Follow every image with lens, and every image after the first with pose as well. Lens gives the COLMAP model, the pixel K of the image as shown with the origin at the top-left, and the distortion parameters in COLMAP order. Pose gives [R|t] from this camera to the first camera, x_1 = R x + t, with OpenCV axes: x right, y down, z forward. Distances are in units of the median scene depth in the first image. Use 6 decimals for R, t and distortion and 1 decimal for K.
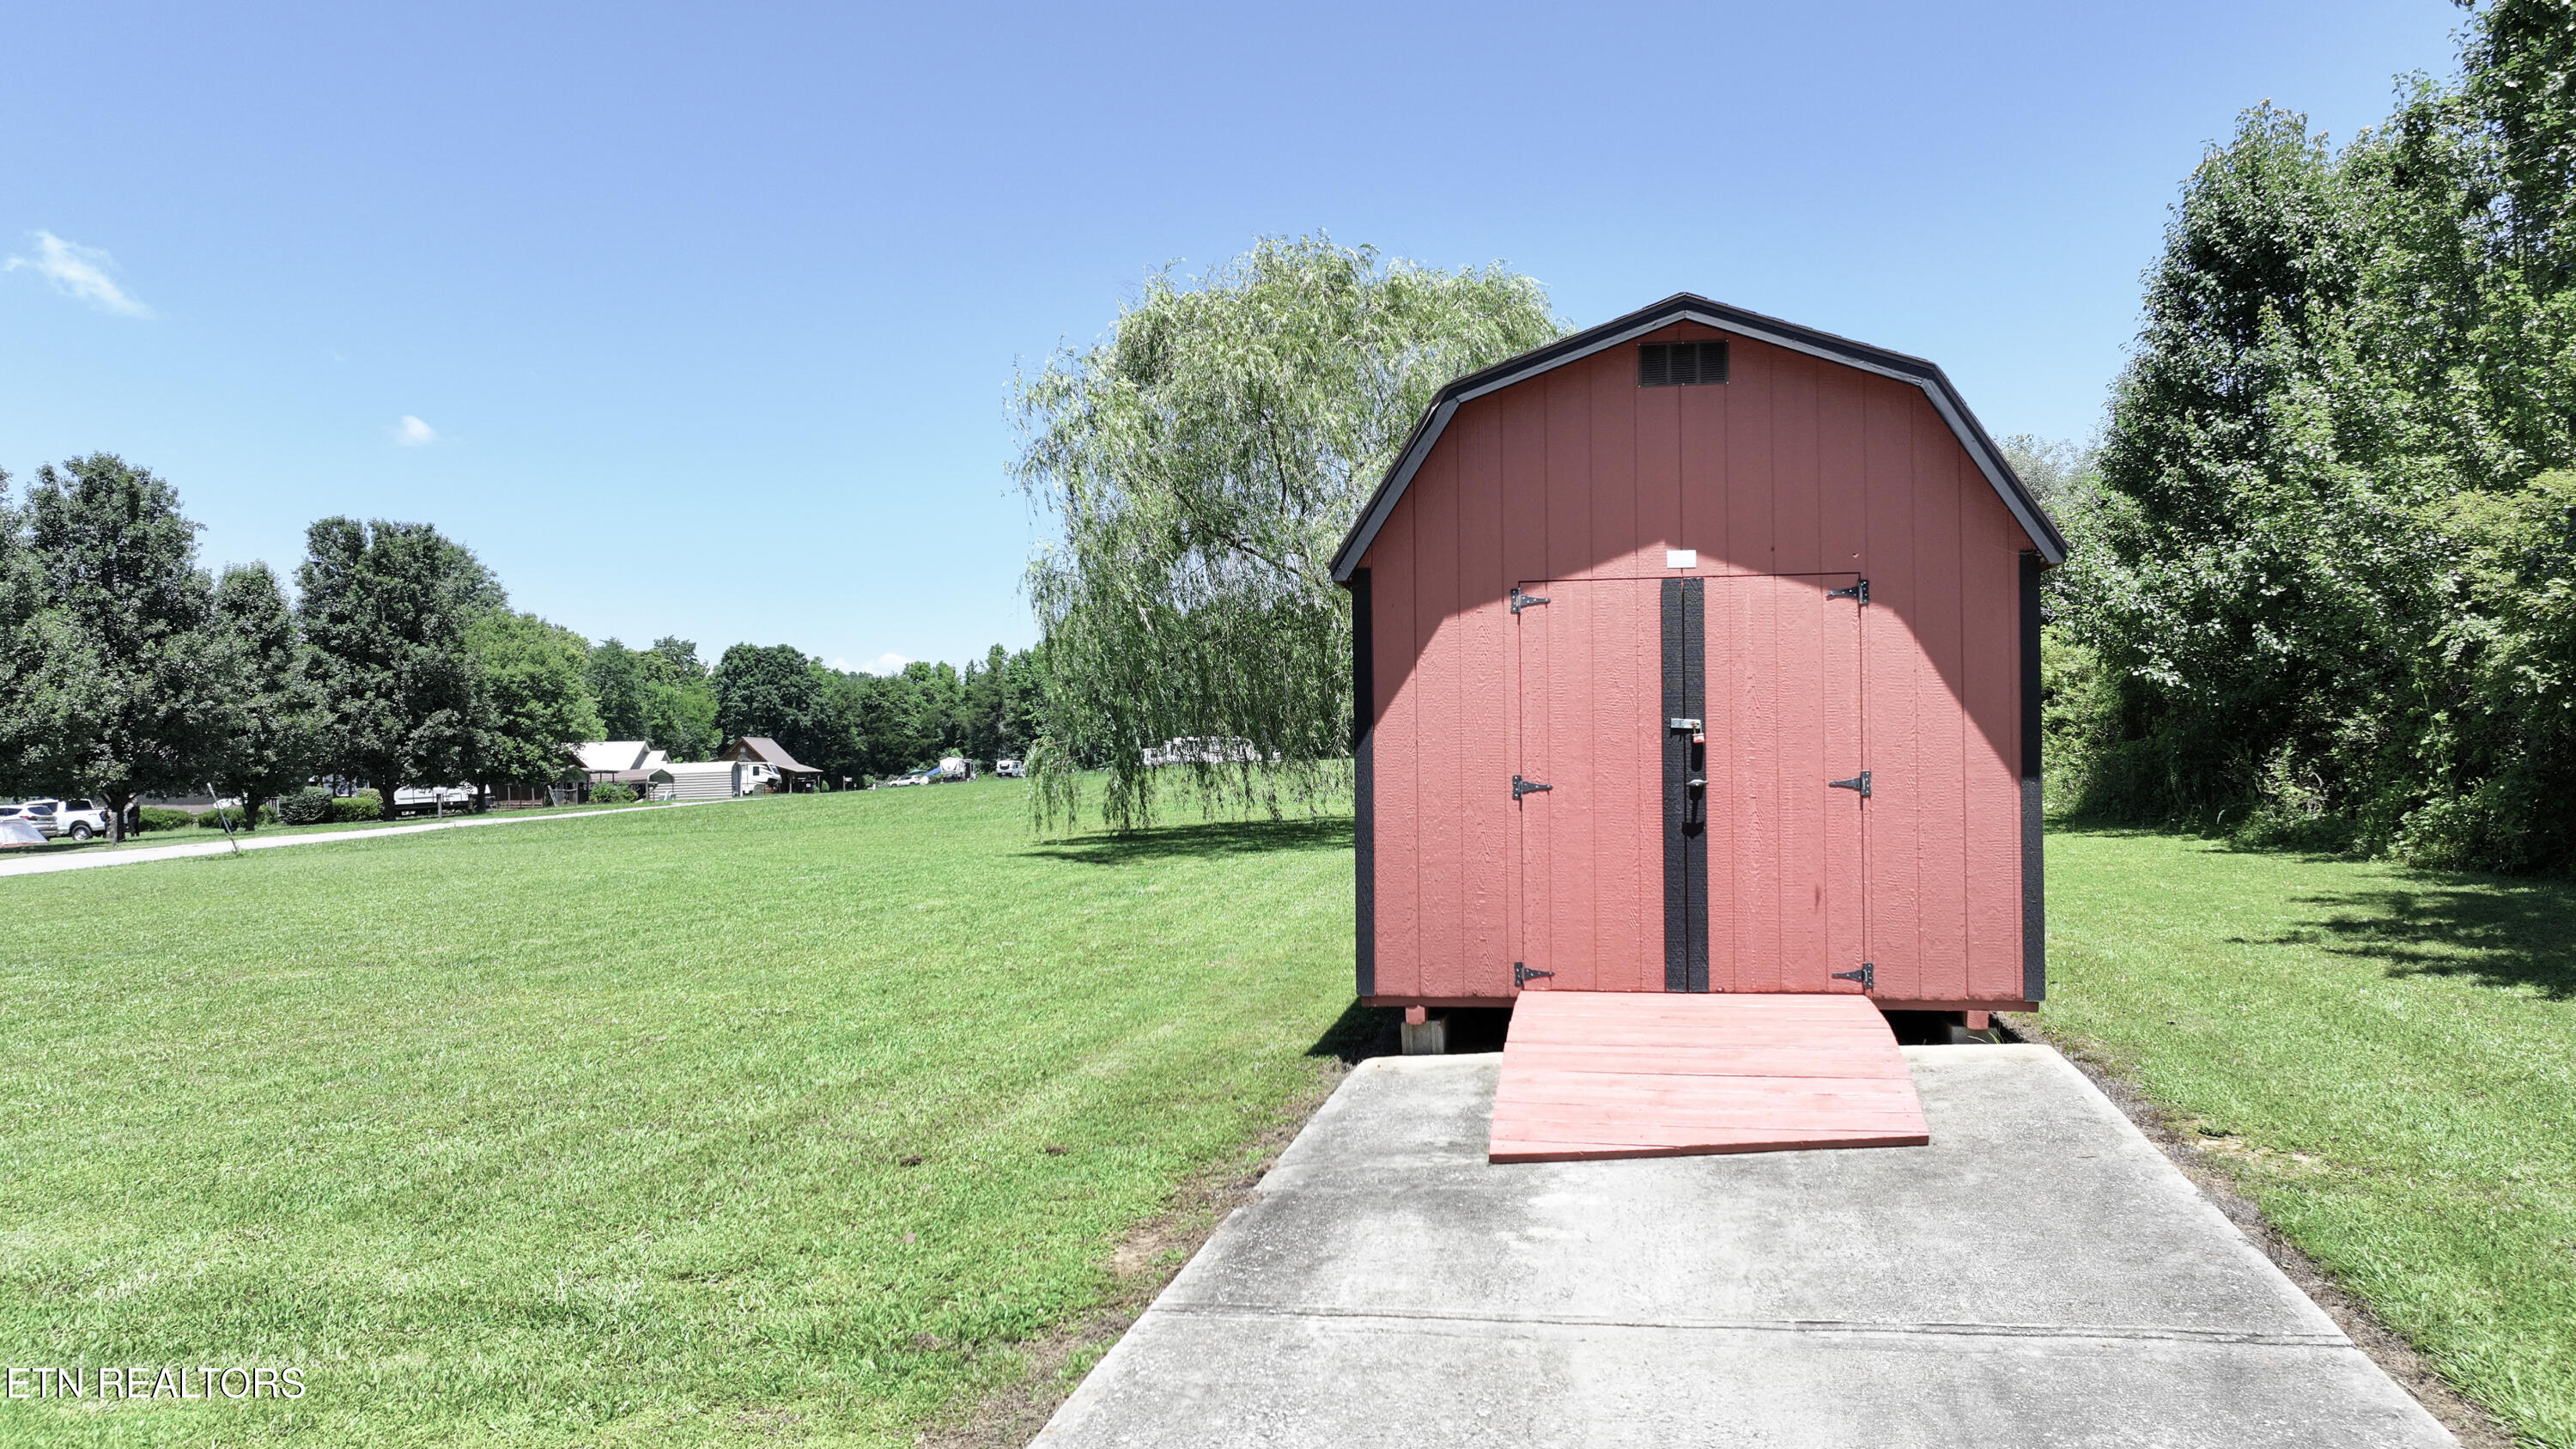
lens RADIAL K [[1817.1, 0, 1286.9], [0, 1817.1, 723.1], [0, 0, 1]] dist [-0.021004, -0.004593]
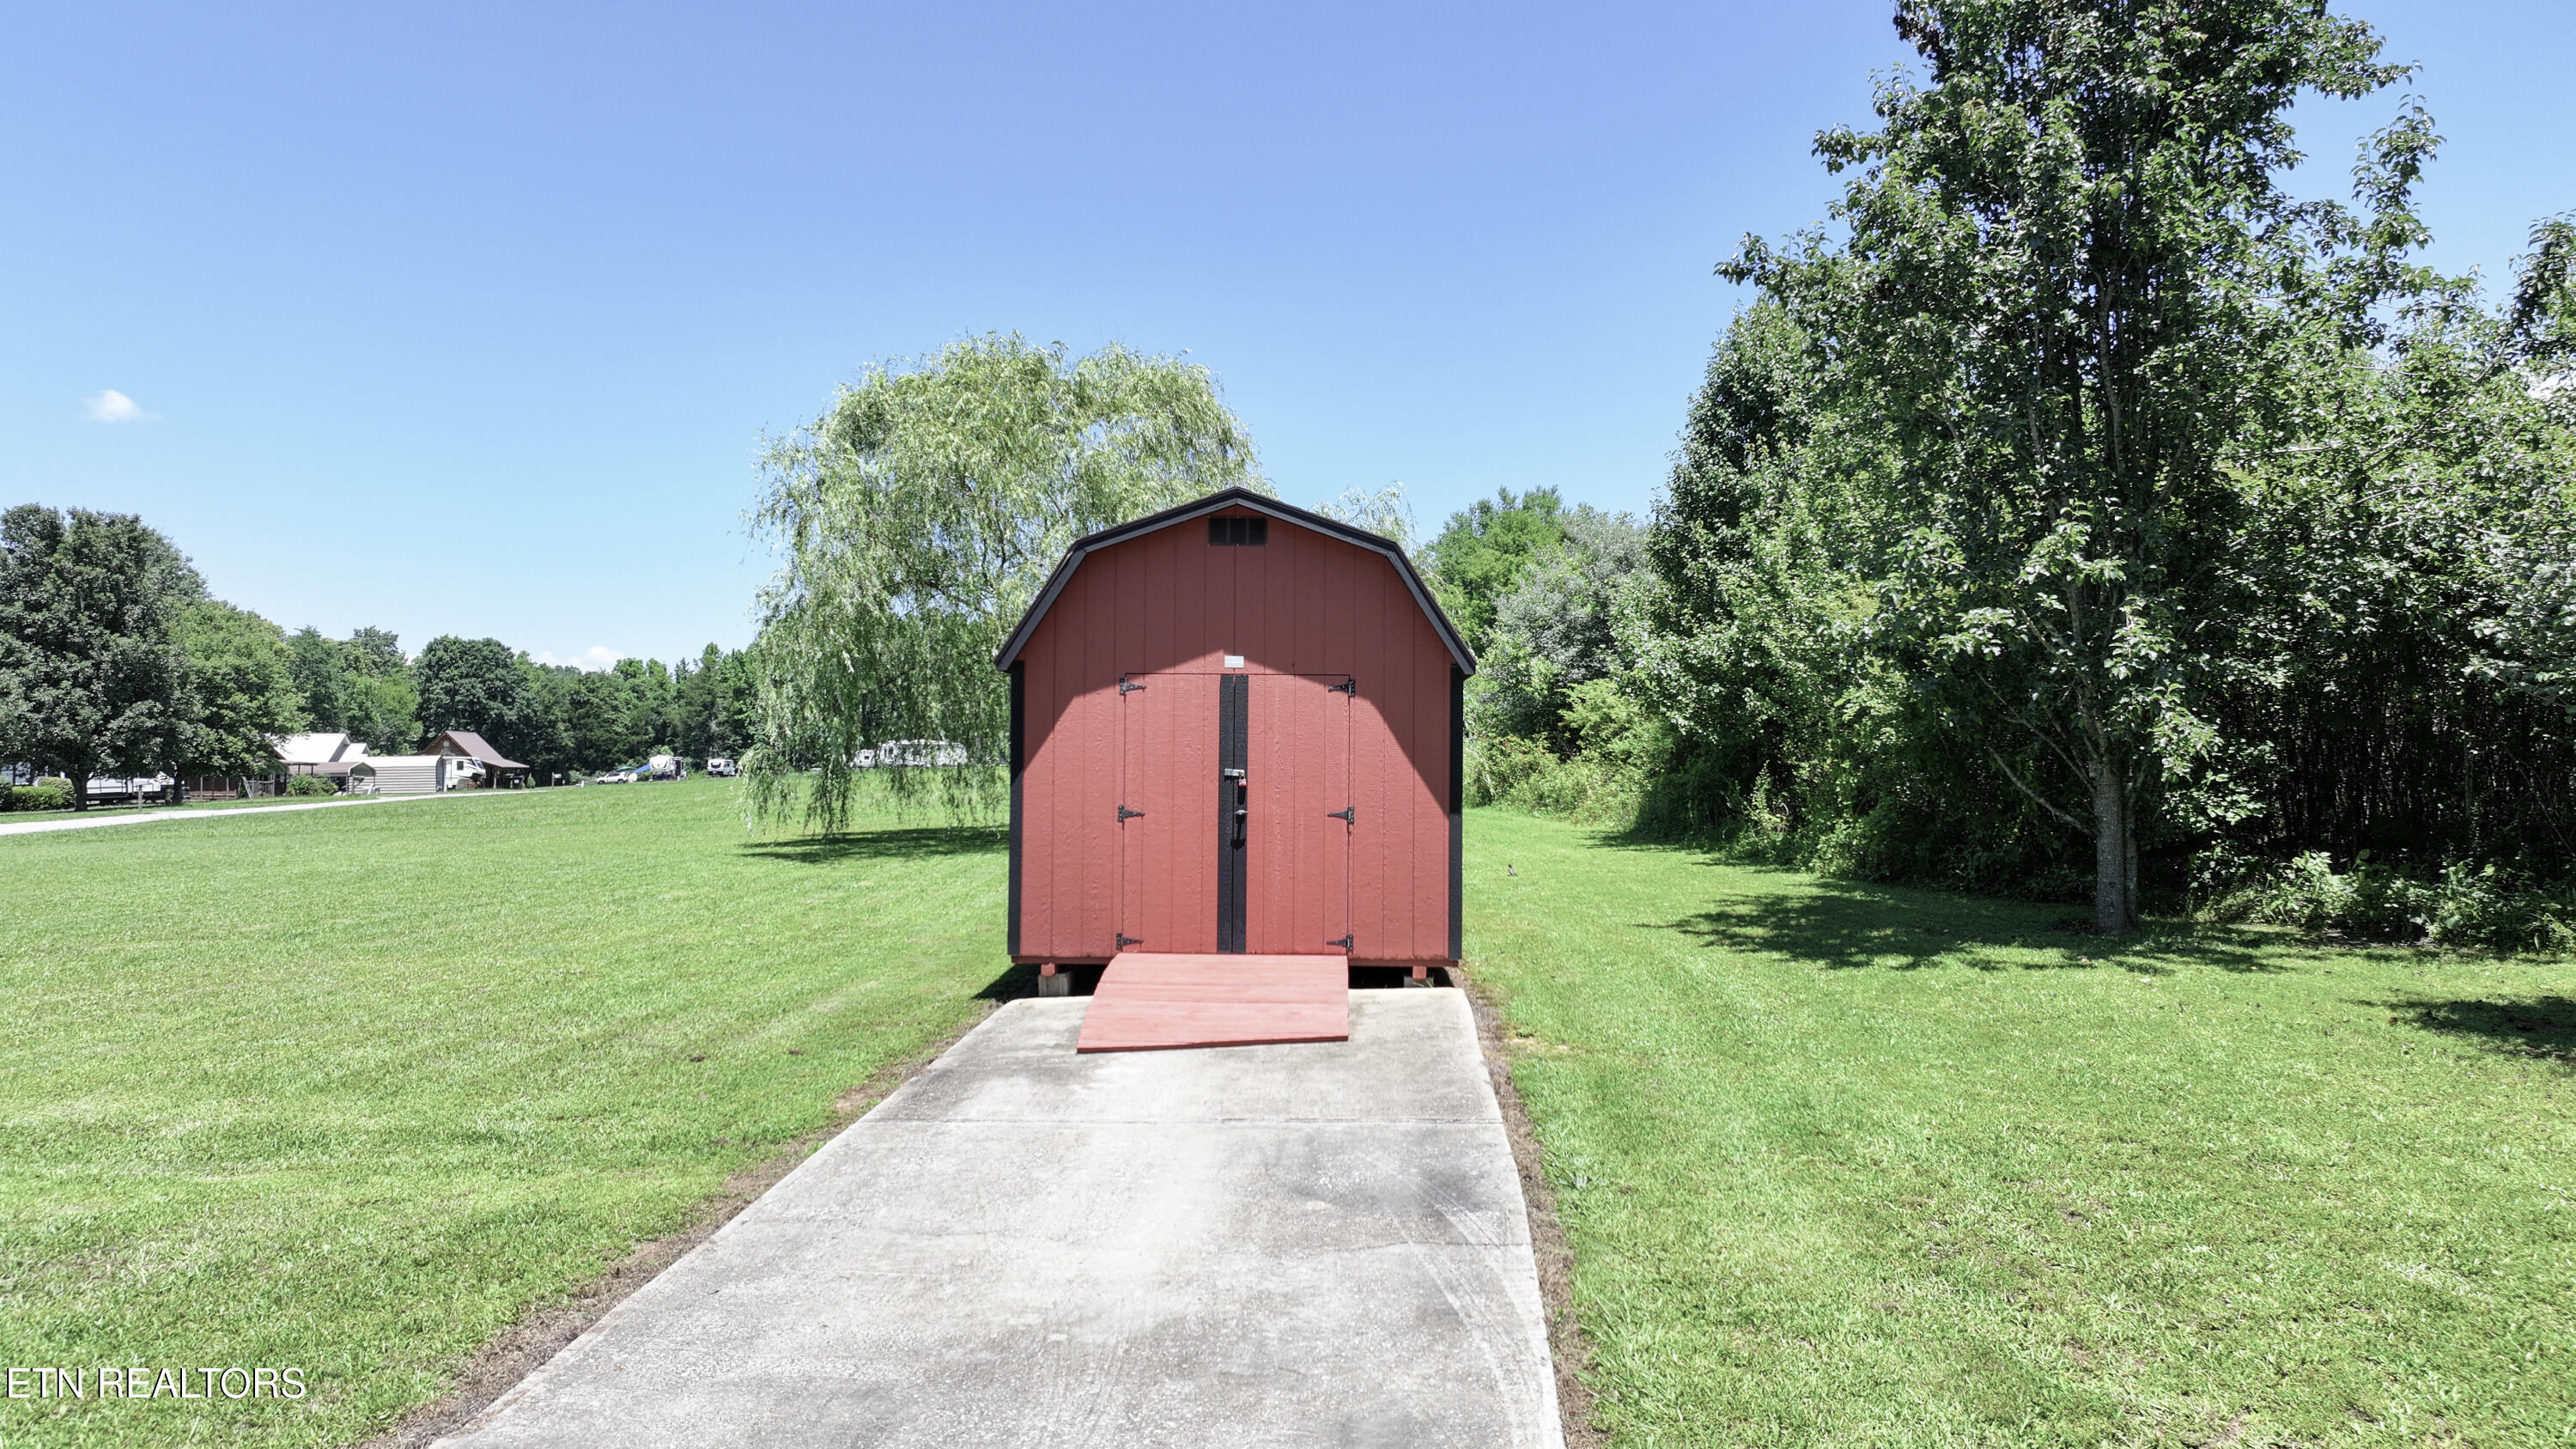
lens RADIAL K [[1817.1, 0, 1293.2], [0, 1817.1, 744.0], [0, 0, 1]] dist [-0.021004, -0.004593]
pose [[0.987390, 0.021628, 0.156821, 0.024648], [-0.023239, 0.999694, 0.008448, -0.027059], [-0.156590, -0.011985, 0.987591, -0.345864]]
